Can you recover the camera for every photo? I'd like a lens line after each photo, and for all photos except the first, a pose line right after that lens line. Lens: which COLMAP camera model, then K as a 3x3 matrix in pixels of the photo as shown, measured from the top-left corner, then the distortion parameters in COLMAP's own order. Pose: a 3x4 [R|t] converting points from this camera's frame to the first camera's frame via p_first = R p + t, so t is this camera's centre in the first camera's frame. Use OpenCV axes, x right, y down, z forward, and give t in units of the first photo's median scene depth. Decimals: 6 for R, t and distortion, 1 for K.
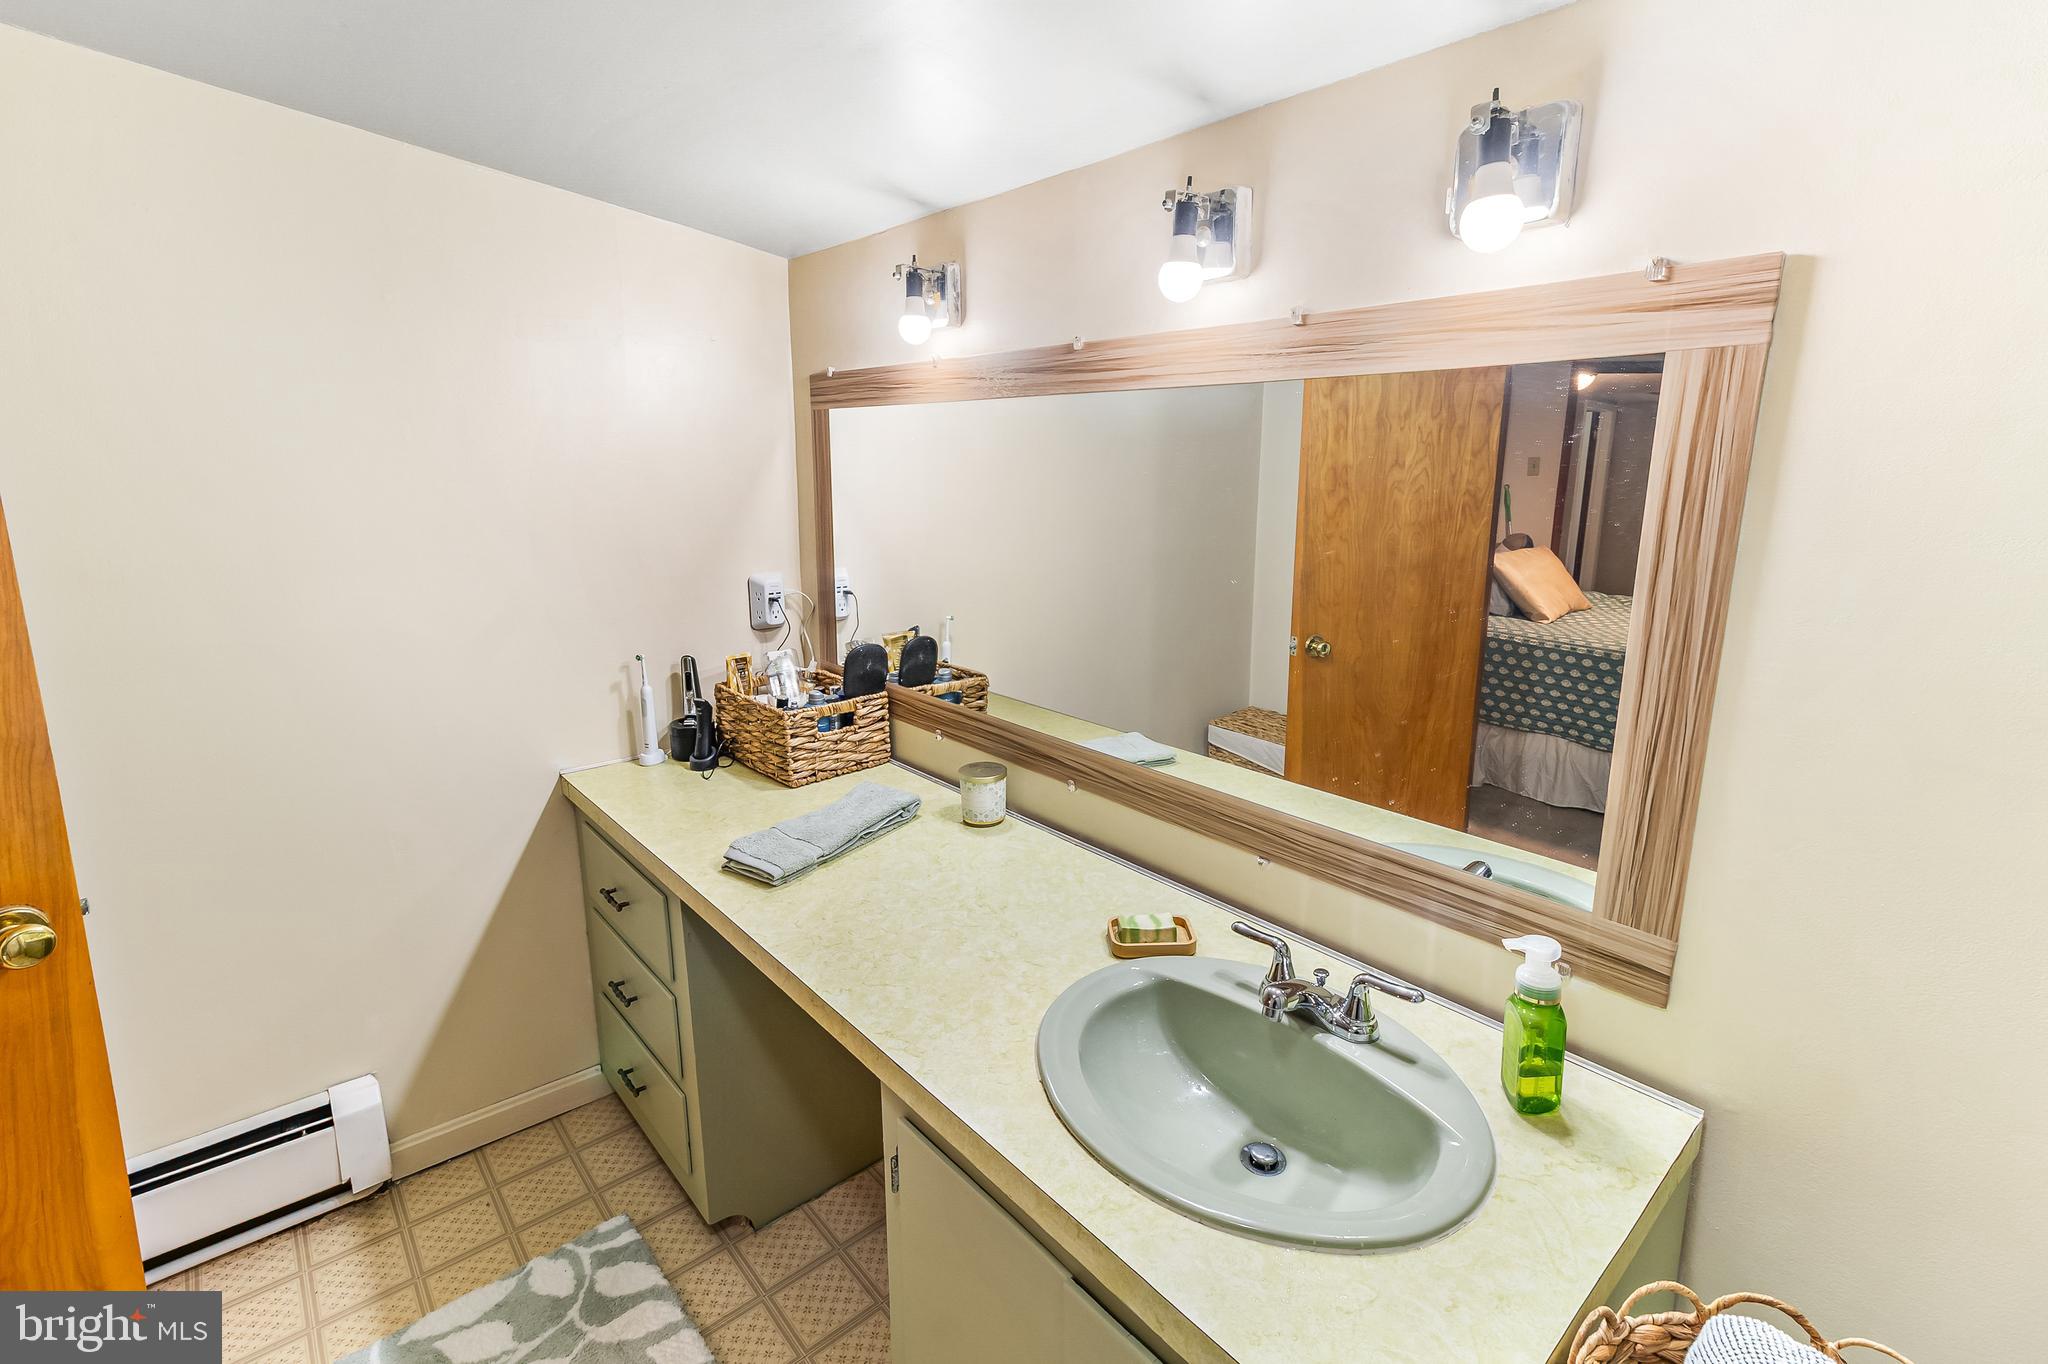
lens RADIAL K [[938.1, 0, 1026.3], [0, 938.1, 670.5], [0, 0, 1]] dist [0.015023, 0.000061]
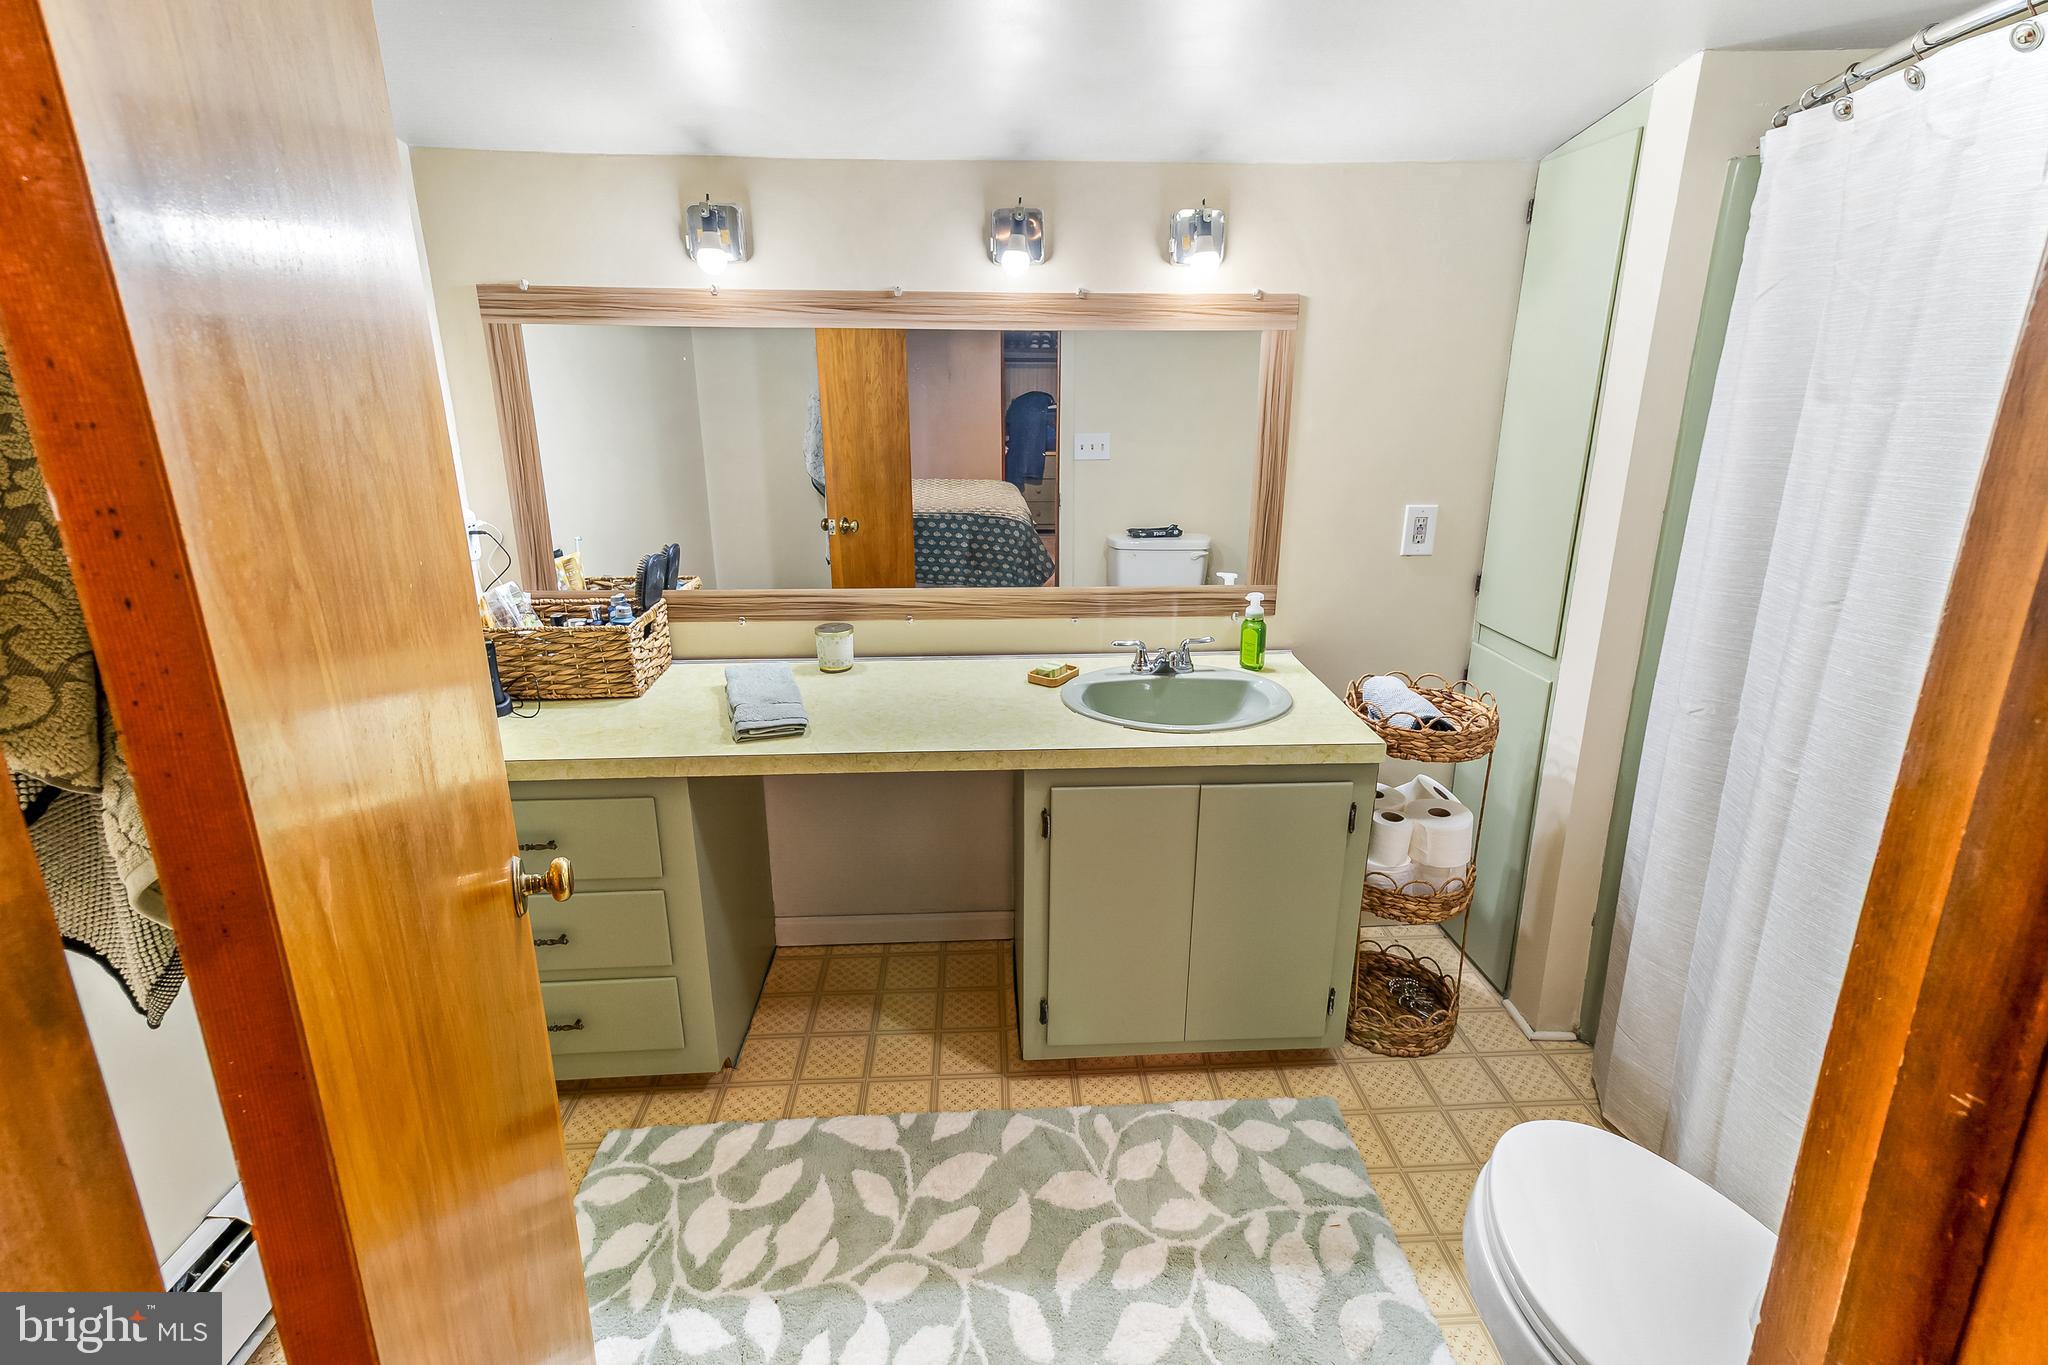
lens RADIAL K [[938.1, 0, 1029.0], [0, 938.1, 688.1], [0, 0, 1]] dist [0.015023, 0.000061]
pose [[0.618341, -0.251022, 0.744743, -0.875227], [0.174175, 0.967825, 0.181600, -0.000962], [-0.766366, 0.017425, 0.642167, -0.023698]]
